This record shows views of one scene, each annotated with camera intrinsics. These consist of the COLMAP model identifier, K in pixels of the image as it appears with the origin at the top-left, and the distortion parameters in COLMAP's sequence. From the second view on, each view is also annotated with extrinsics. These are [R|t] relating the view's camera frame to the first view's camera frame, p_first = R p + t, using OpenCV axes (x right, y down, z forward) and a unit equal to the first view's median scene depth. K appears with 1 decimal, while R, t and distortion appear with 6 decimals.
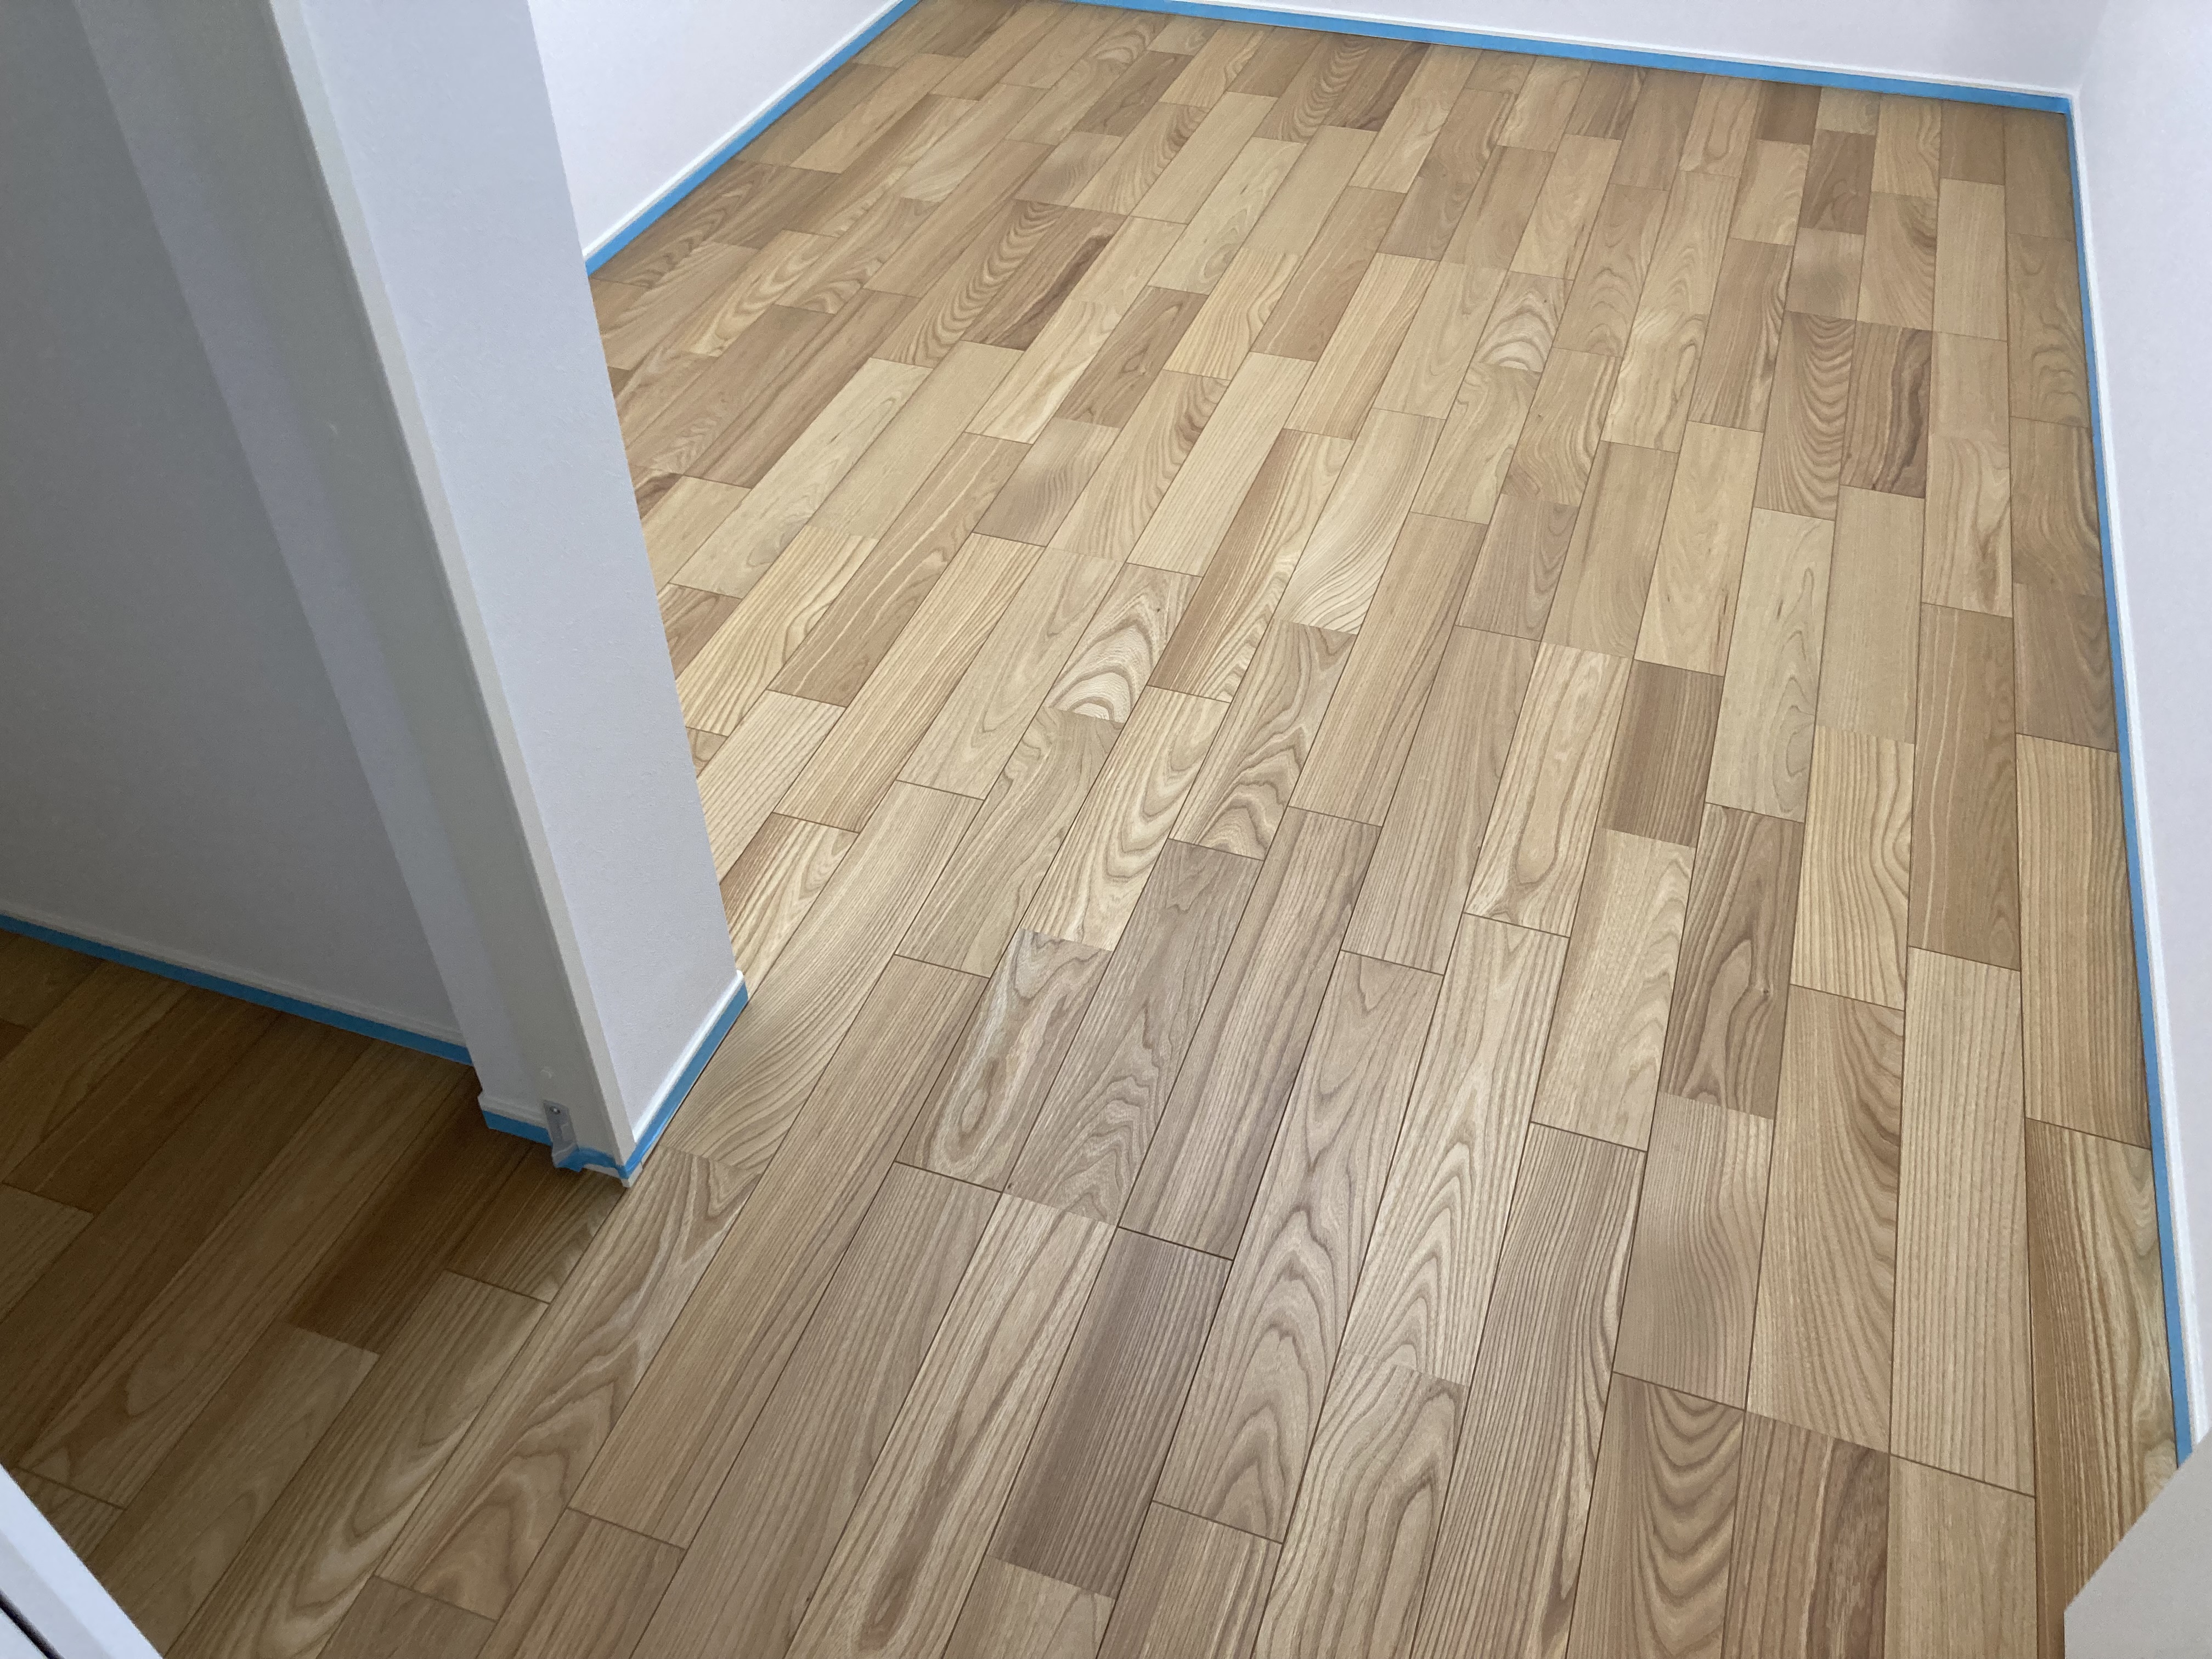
lens RADIAL K [[1783.4, 0, 1096.6], [0, 1783.4, 820.3], [0, 0, 1]] dist [0.041146, -0.030050]
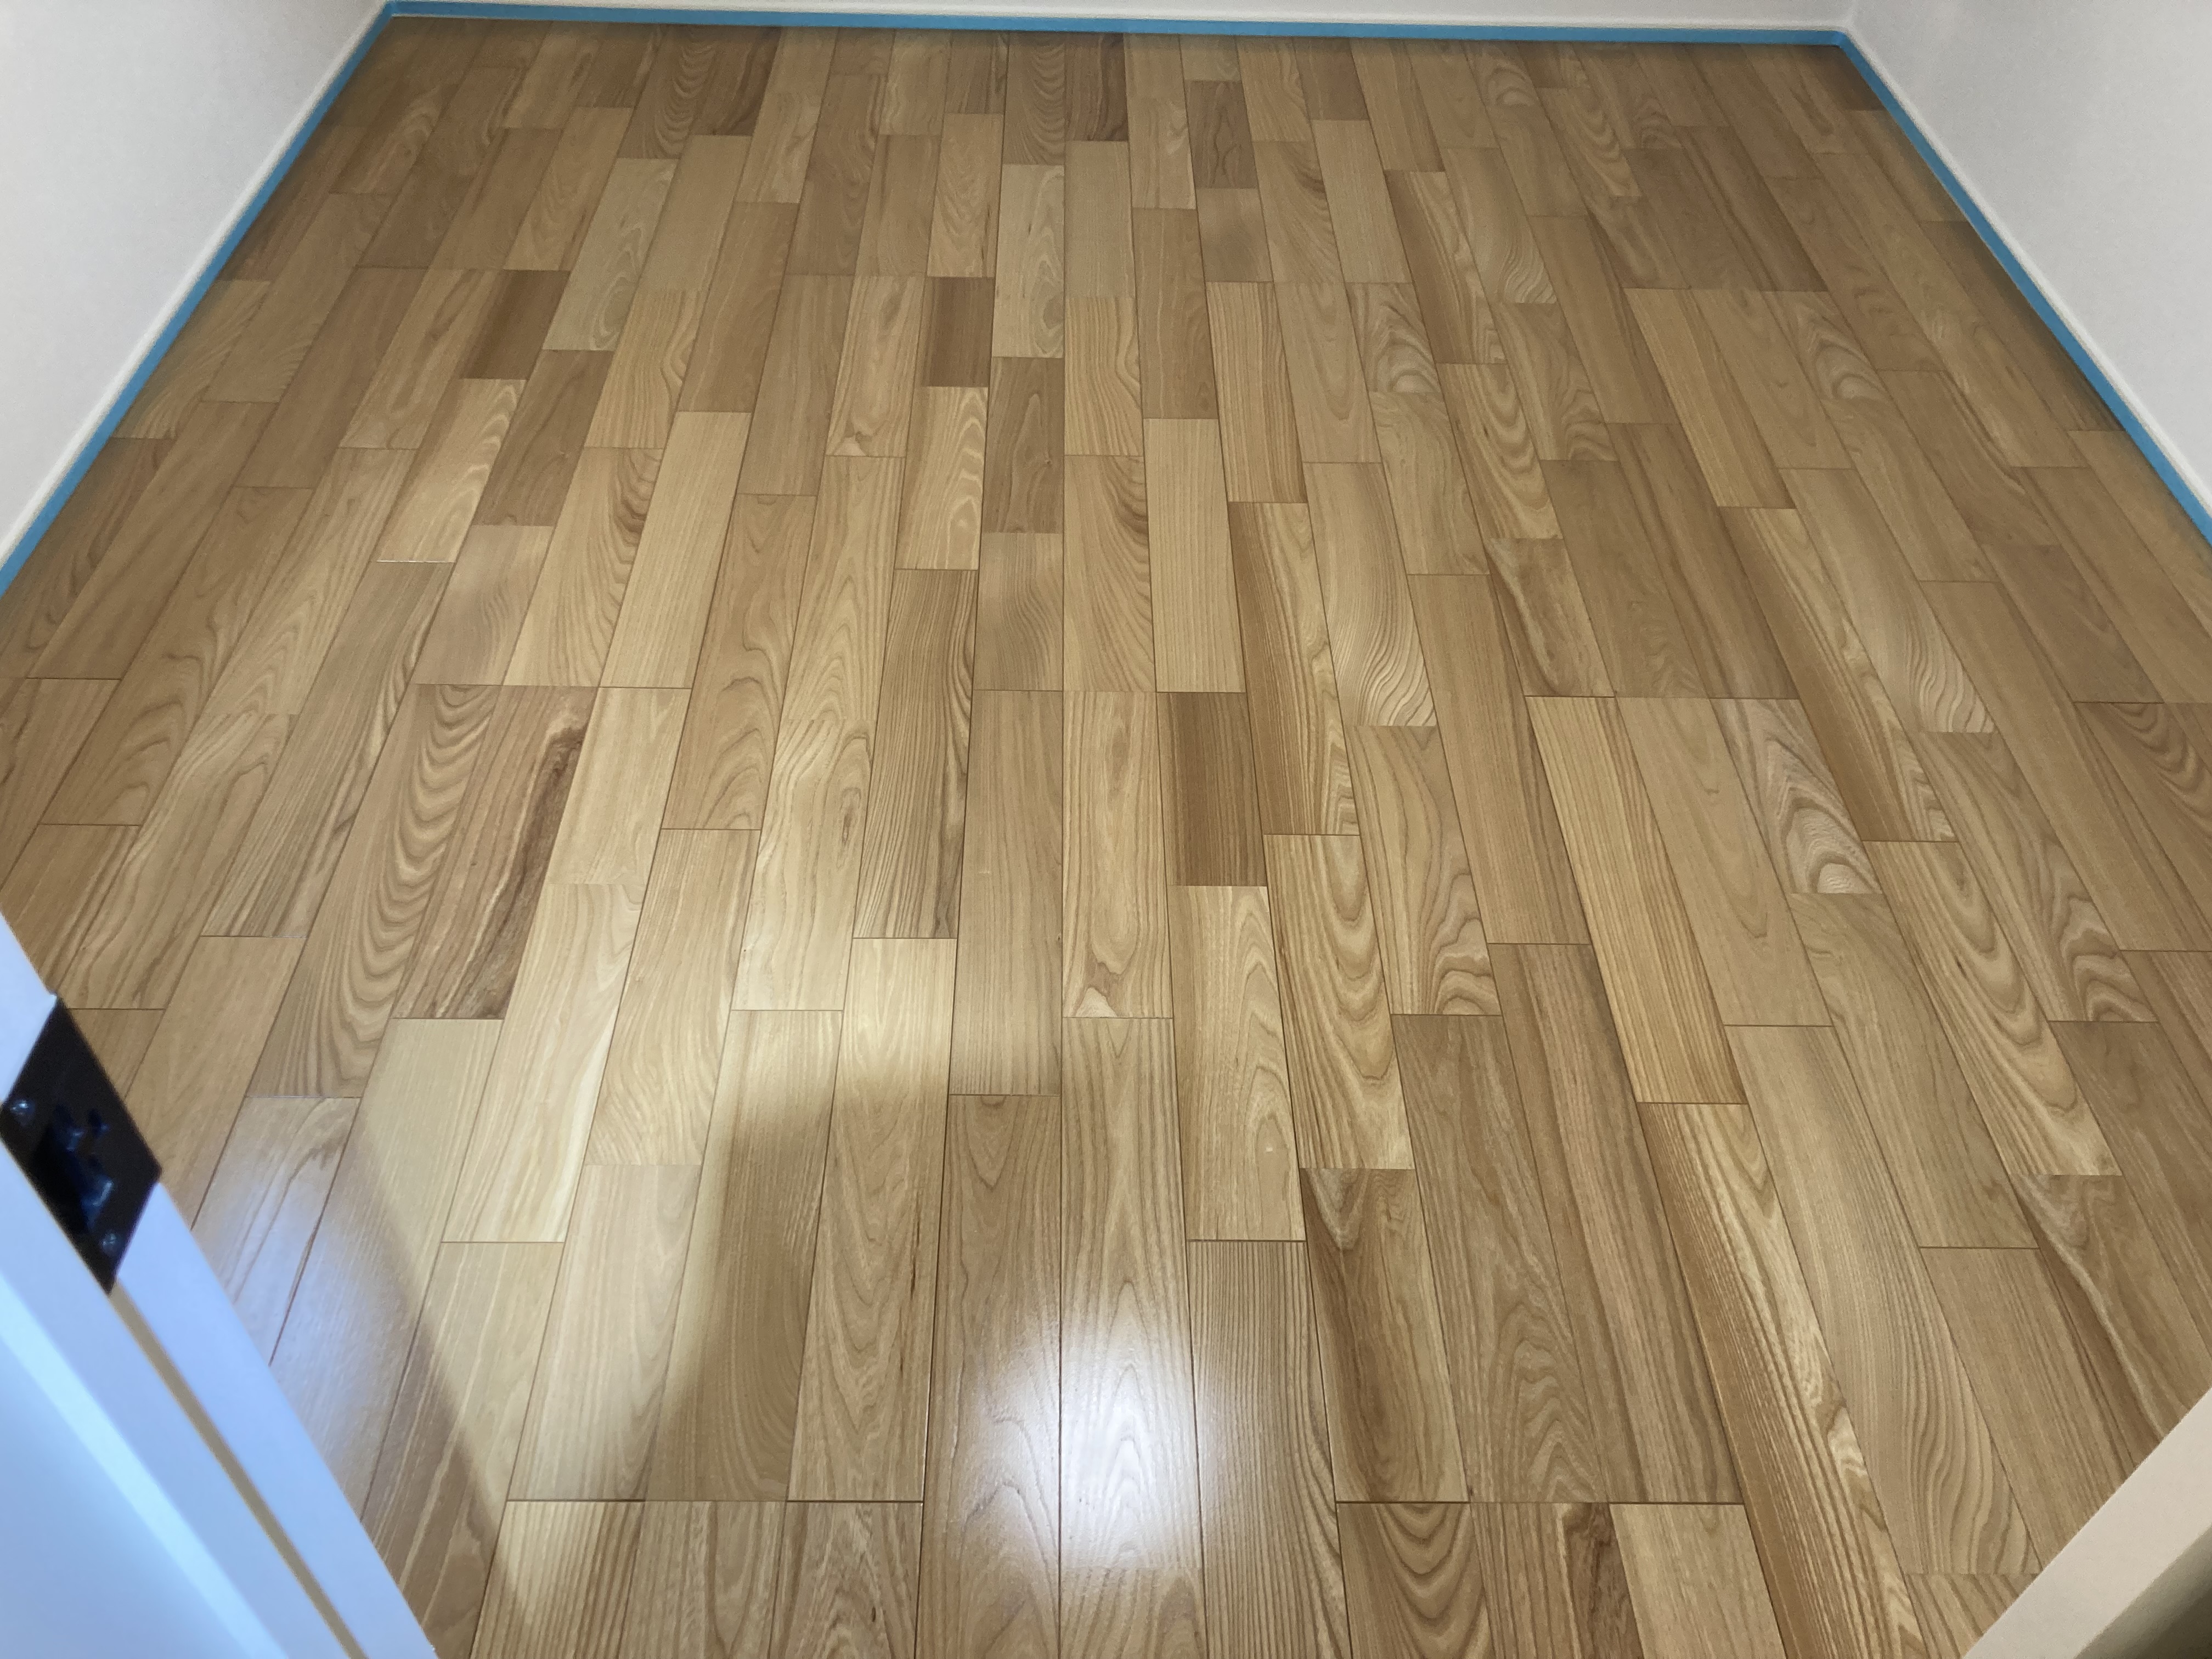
lens RADIAL K [[1783.4, 0, 1109.4], [0, 1783.4, 836.2], [0, 0, 1]] dist [0.041146, -0.030050]
pose [[0.936321, -0.228135, 0.266940, 0.001216], [0.217635, 0.973609, 0.068701, -0.072667], [-0.275569, -0.006231, 0.961261, 0.075158]]
